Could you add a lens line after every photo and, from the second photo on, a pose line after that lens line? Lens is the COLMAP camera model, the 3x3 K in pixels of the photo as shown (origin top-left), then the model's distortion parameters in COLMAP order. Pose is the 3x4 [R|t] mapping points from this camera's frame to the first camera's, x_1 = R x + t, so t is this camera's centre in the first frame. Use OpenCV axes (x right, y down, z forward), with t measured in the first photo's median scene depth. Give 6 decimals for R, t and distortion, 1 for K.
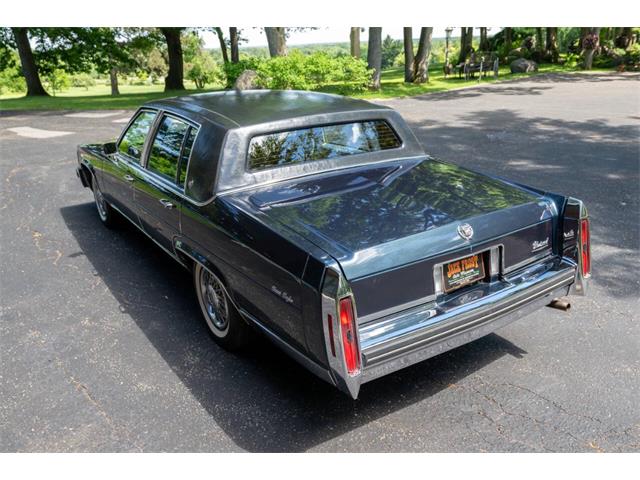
lens RADIAL K [[502.8, 0, 309.4], [0, 502.8, 241.1], [0, 0, 1]] dist [-0.007351, -0.006130]
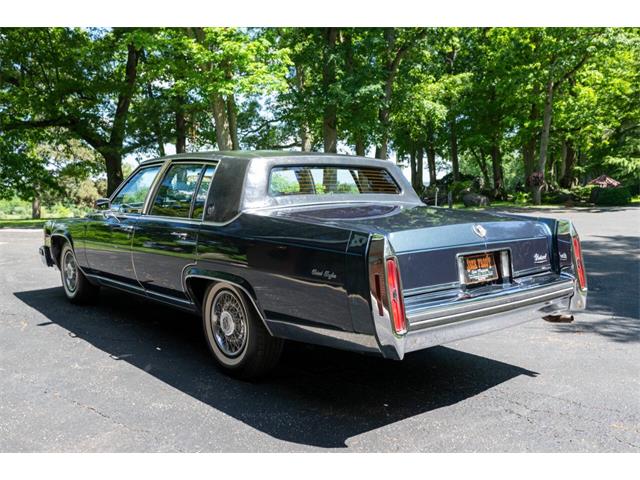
lens RADIAL K [[565.8, 0, 320.0], [0, 565.8, 240.0], [0, 0, 1]] dist [-0.011866, 0.000447]
pose [[0.992565, 0.015291, 0.120752, -0.163414], [0.018324, 0.961997, -0.272444, 0.285221], [-0.120329, 0.272631, 0.954564, -0.128865]]
